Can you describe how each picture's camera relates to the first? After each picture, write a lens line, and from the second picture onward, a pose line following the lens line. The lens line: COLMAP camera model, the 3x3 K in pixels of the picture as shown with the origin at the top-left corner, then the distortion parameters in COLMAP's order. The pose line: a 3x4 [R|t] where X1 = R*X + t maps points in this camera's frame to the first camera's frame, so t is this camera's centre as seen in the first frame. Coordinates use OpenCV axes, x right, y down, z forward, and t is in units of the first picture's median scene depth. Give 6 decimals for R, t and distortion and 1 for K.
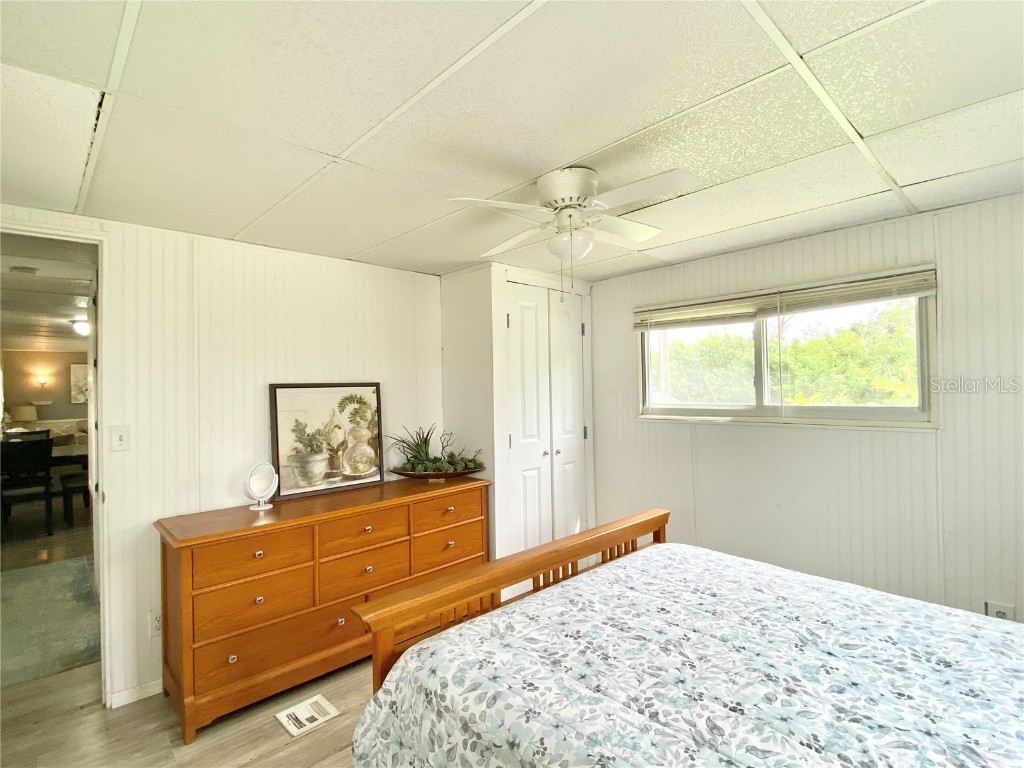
lens RADIAL K [[498.8, 0, 510.2], [0, 498.8, 384.2], [0, 0, 1]] dist [0.044808, -0.030562]
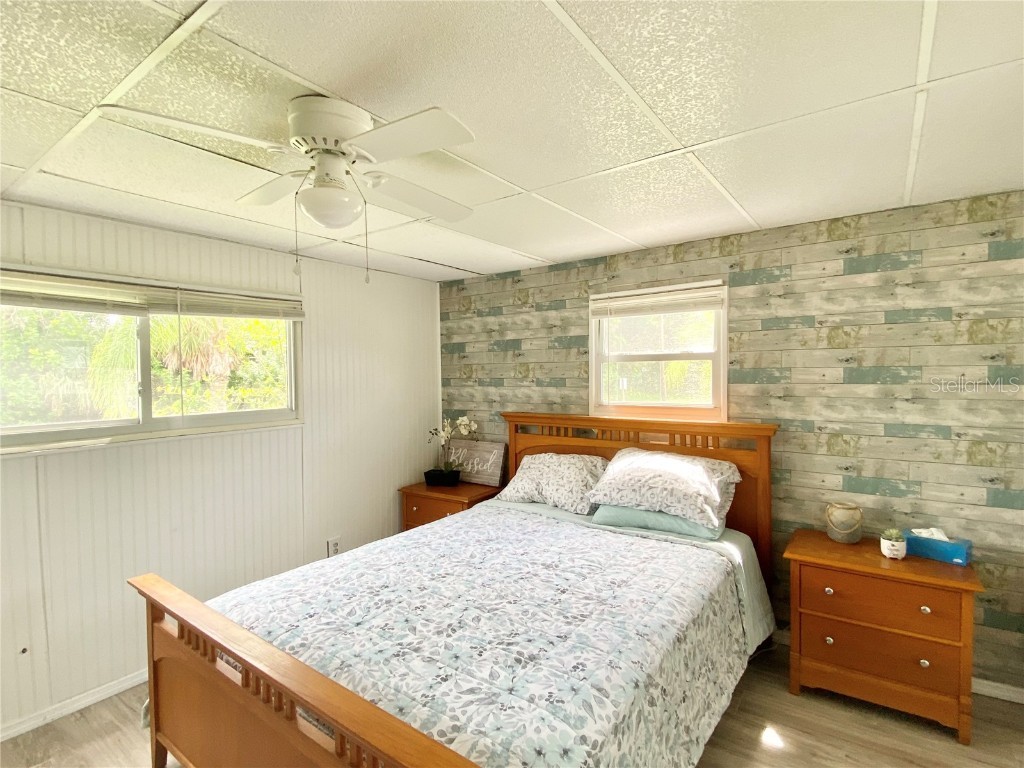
lens RADIAL K [[498.8, 0, 510.2], [0, 498.8, 384.2], [0, 0, 1]] dist [0.044808, -0.030562]
pose [[-0.175026, -0.002428, 0.984561, -0.755167], [0.014146, 0.999888, 0.004980, -0.017336], [-0.984462, 0.014799, -0.174972, 0.991684]]
